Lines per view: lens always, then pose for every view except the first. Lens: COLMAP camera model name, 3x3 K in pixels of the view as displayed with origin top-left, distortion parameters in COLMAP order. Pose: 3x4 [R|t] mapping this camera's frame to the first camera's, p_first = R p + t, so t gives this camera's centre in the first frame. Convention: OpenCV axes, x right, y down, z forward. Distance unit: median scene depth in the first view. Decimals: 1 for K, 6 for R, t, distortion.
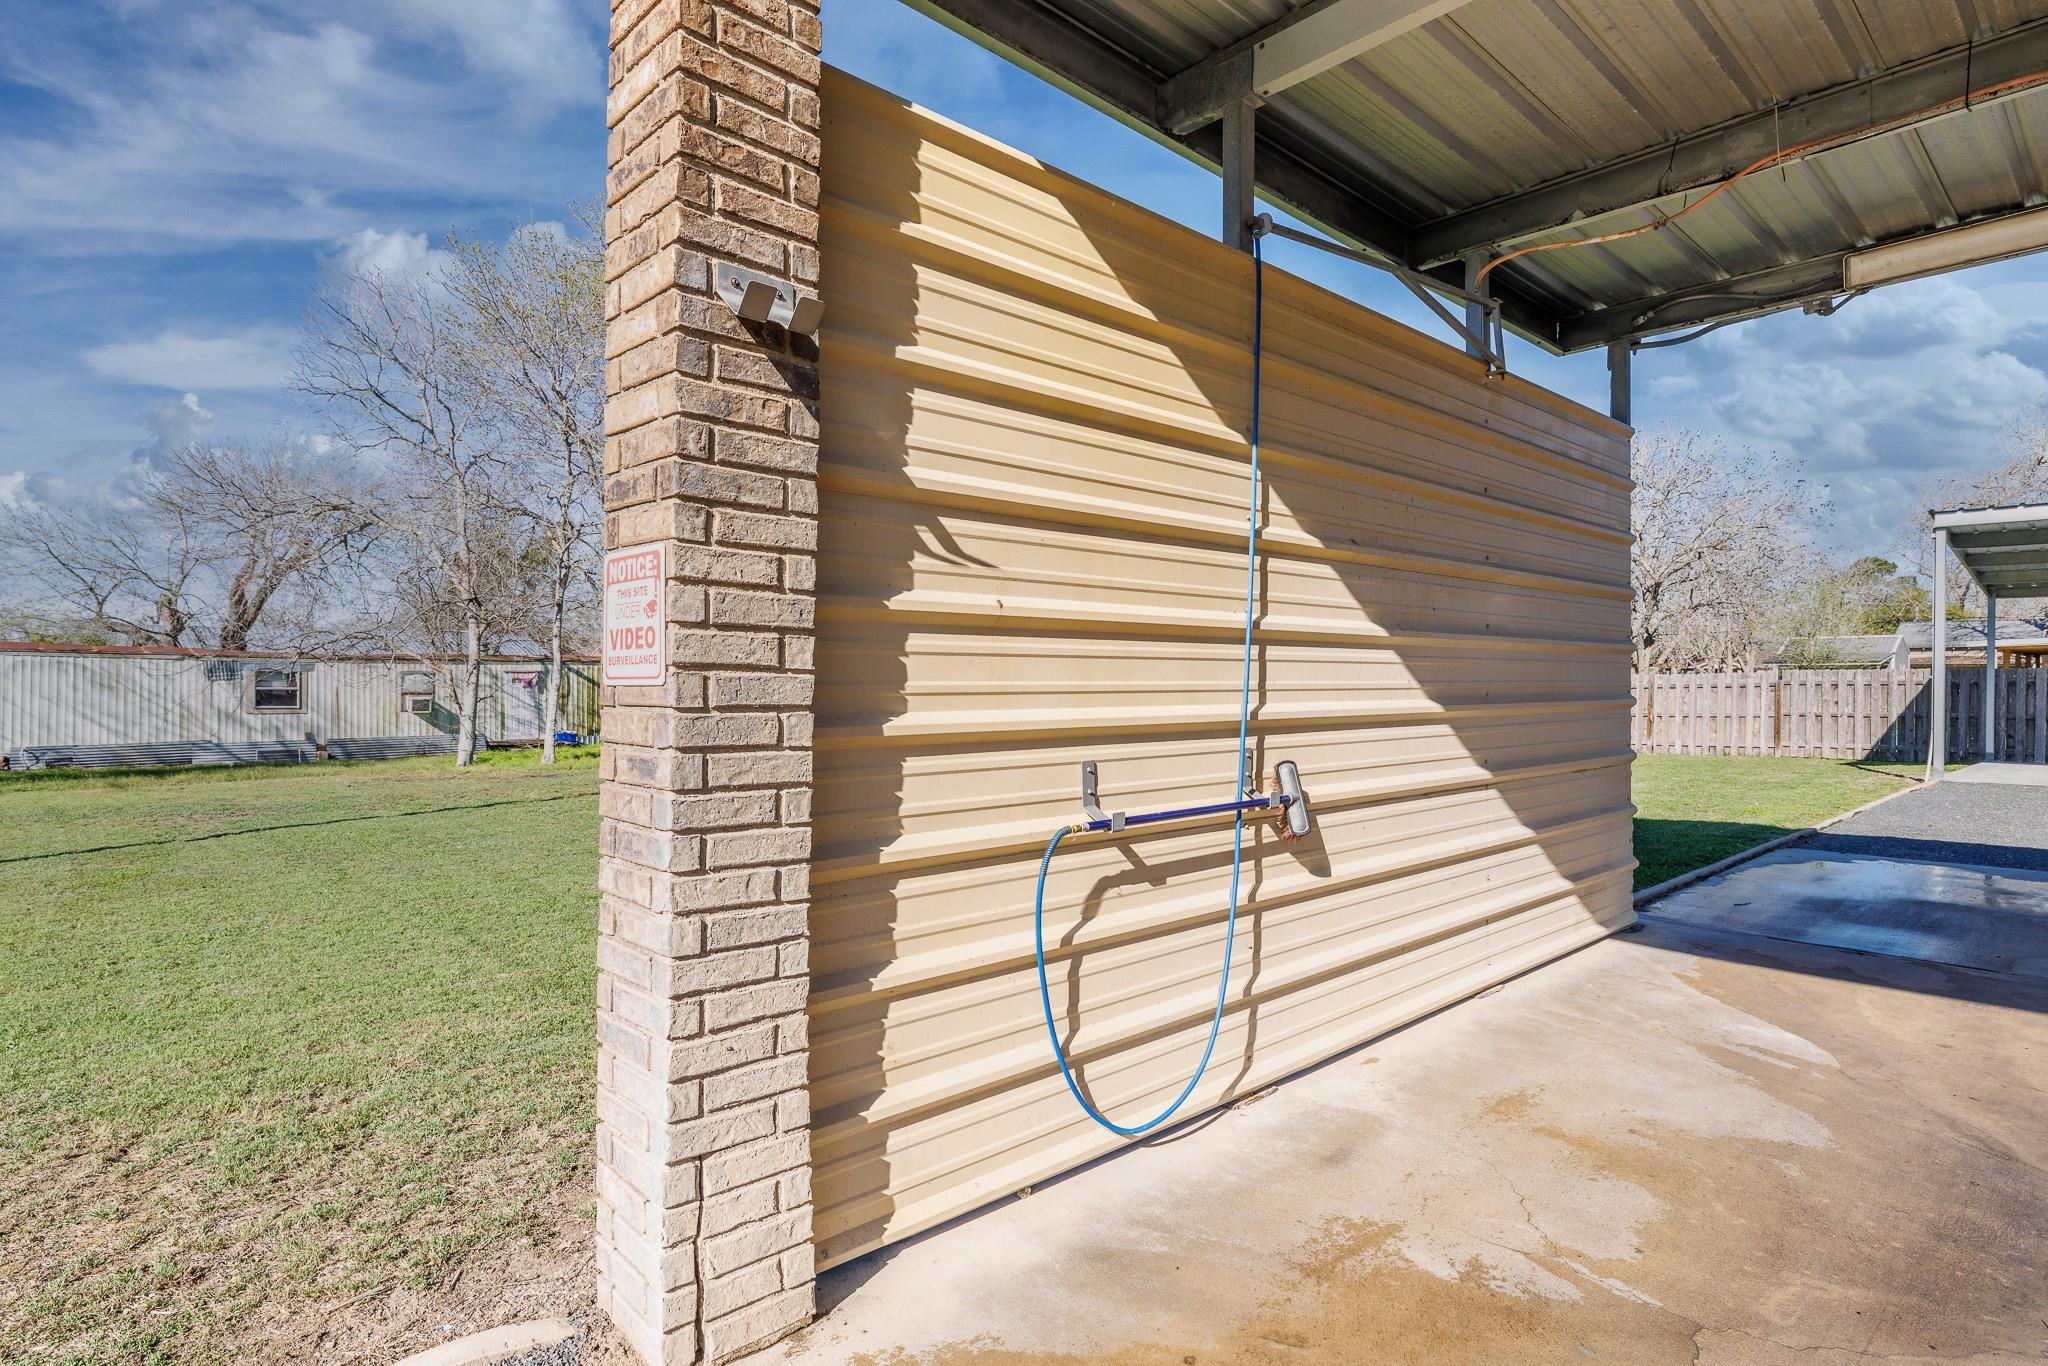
lens RADIAL K [[1082.3, 0, 1024.0], [0, 1082.3, 683.0], [0, 0, 1]] dist [-0.001192, -0.000544]
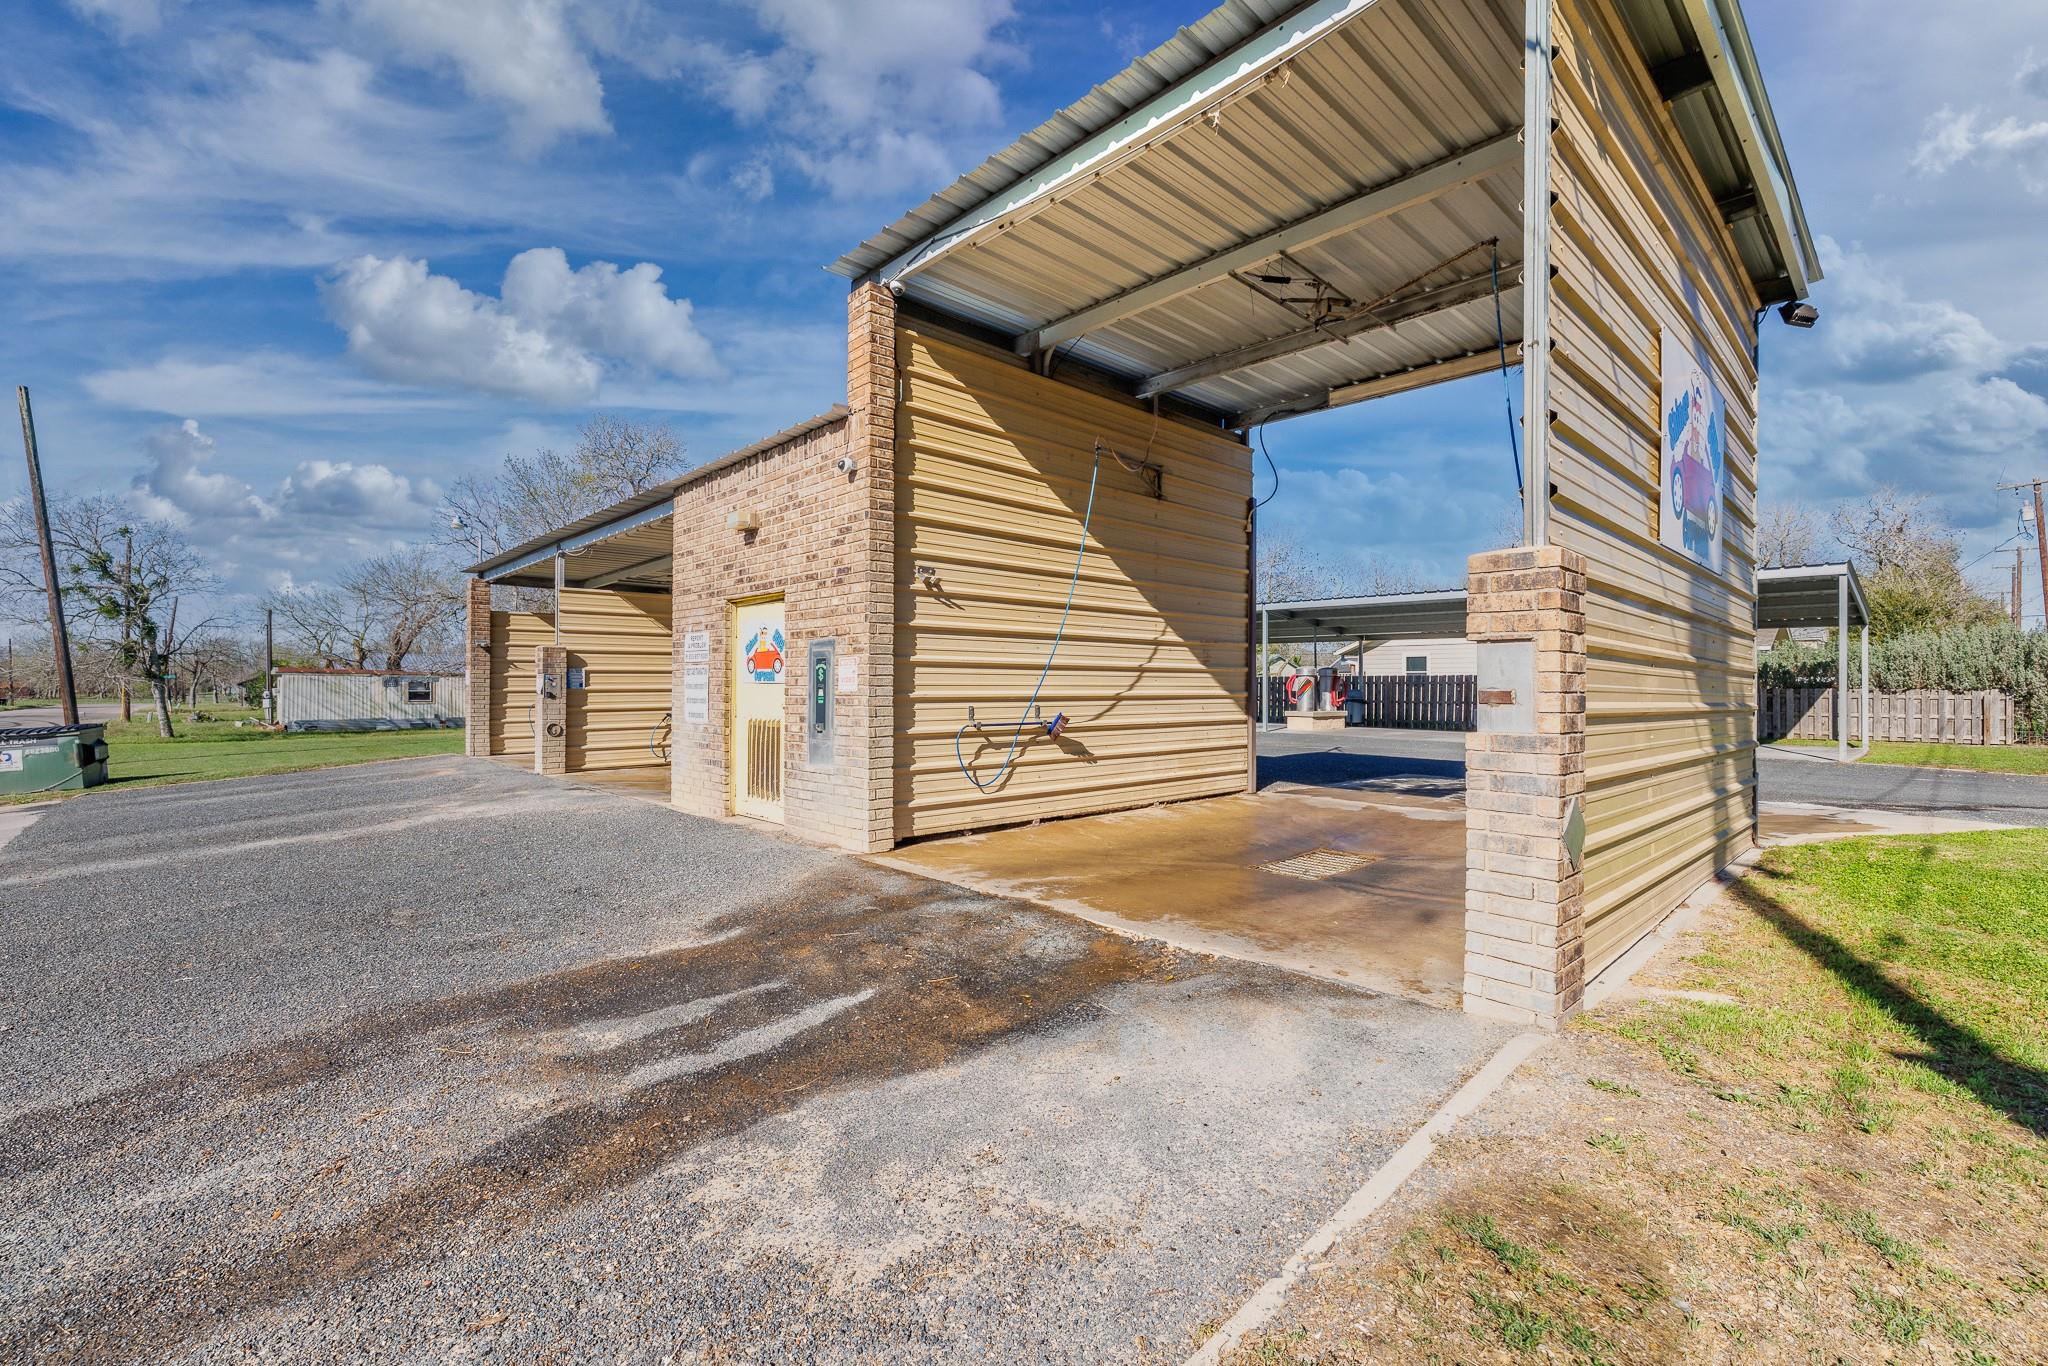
lens RADIAL K [[879.5, 0, 1019.1], [0, 879.5, 685.0], [0, 0, 1]] dist [0.000786, 0.000358]
pose [[0.999989, -0.004721, -0.000742, 0.515817], [0.004719, 0.999984, -0.003249, 0.006270], [0.000758, 0.003245, 0.999994, -0.773217]]
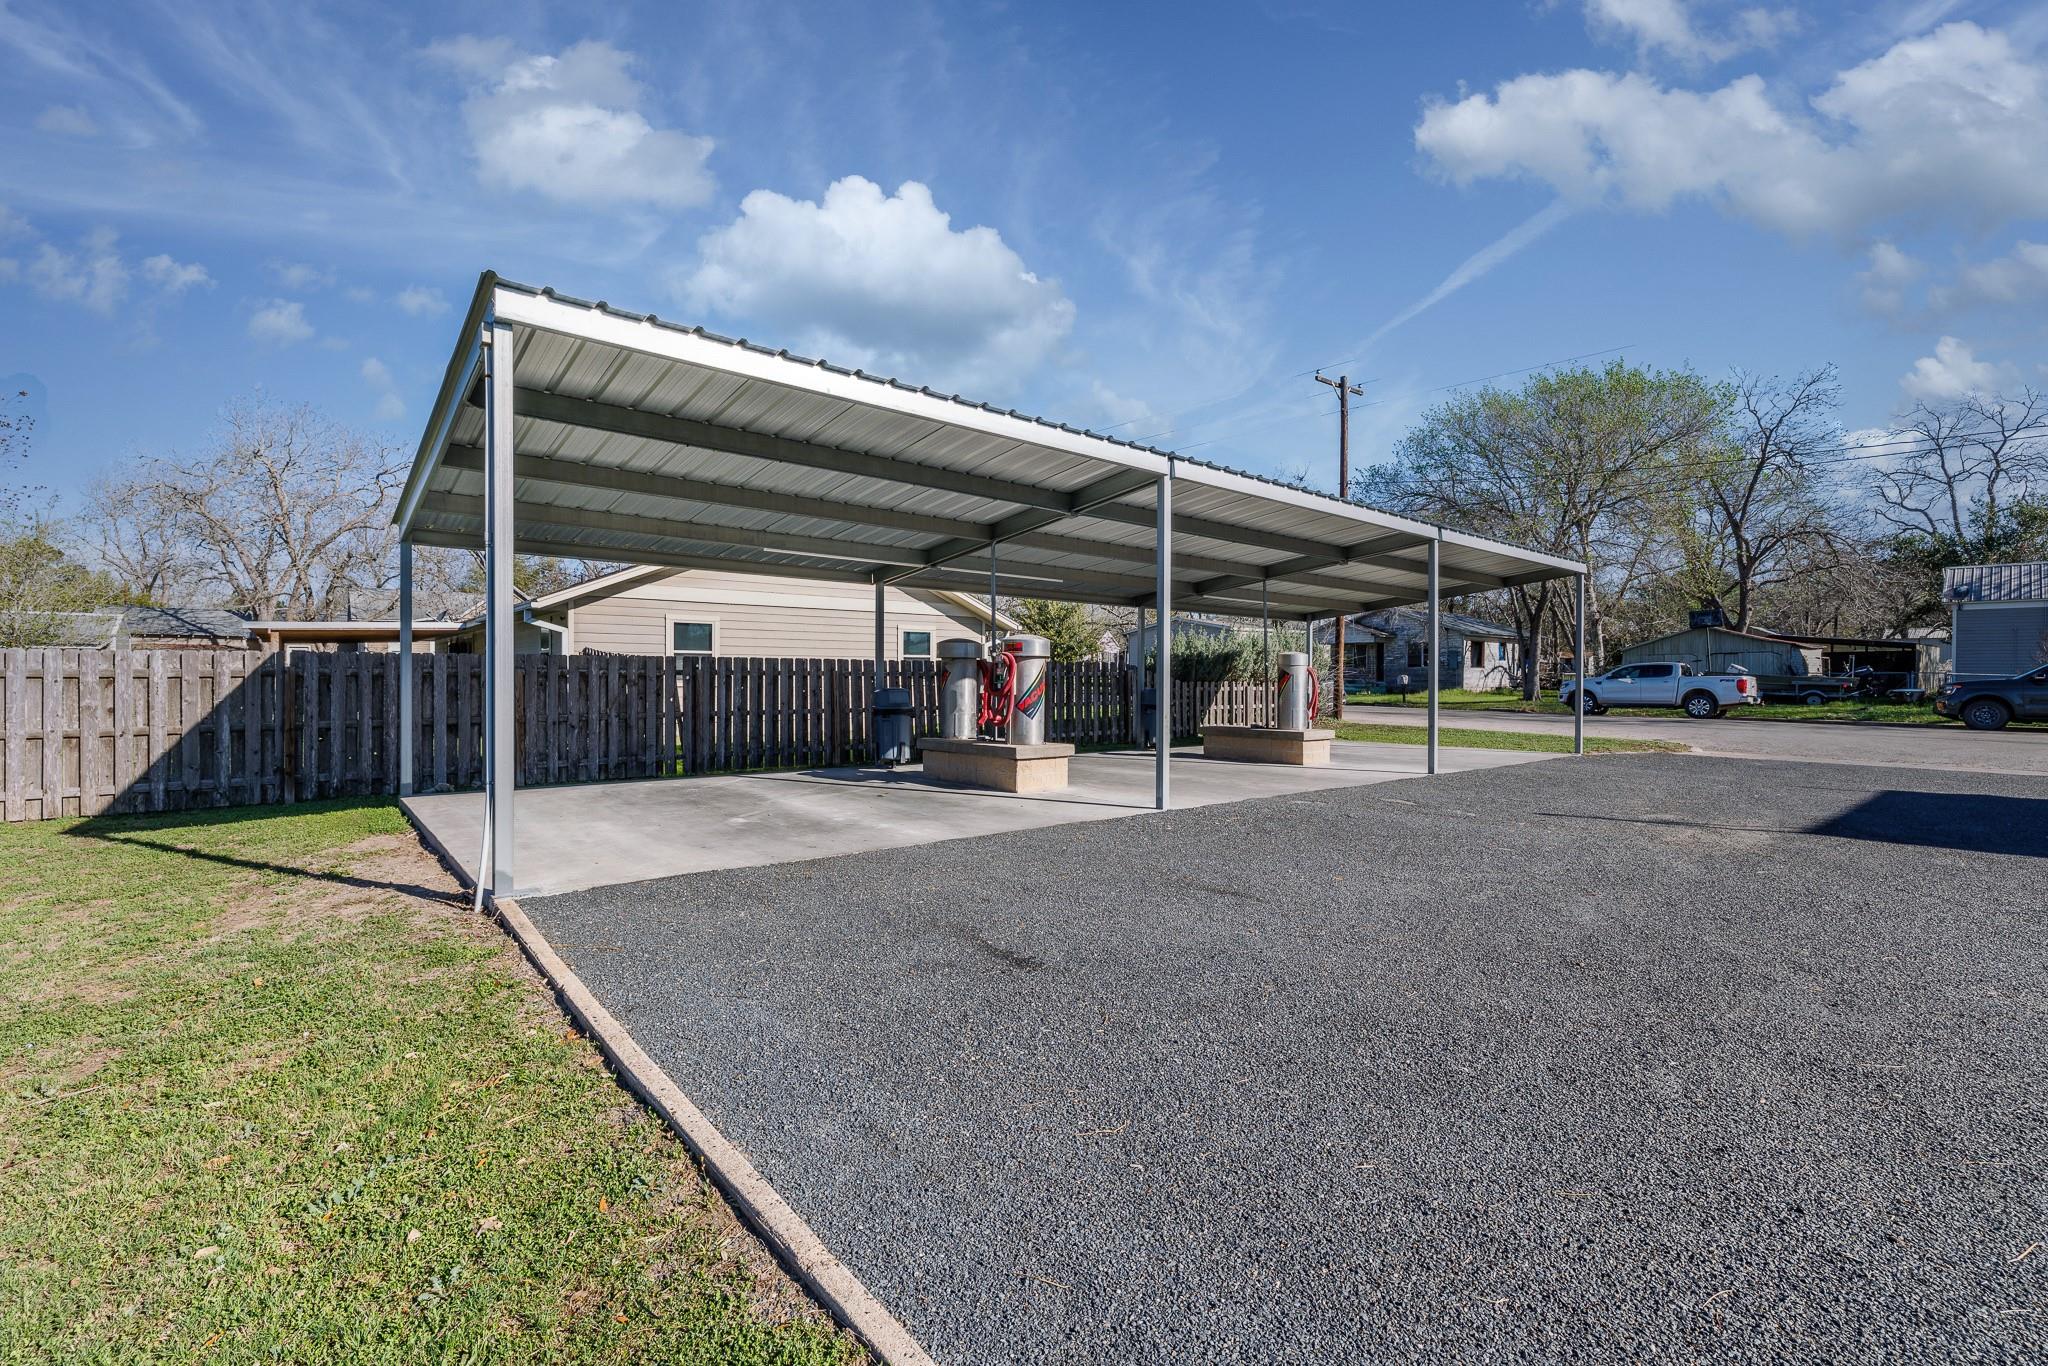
lens RADIAL K [[879.5, 0, 1019.1], [0, 879.5, 685.0], [0, 0, 1]] dist [0.000786, 0.000358]
pose [[0.061365, -0.015085, 0.998001, 0.395552], [0.001498, 0.999886, 0.015021, -0.000999], [-0.998114, 0.000573, 0.061380, 0.605338]]
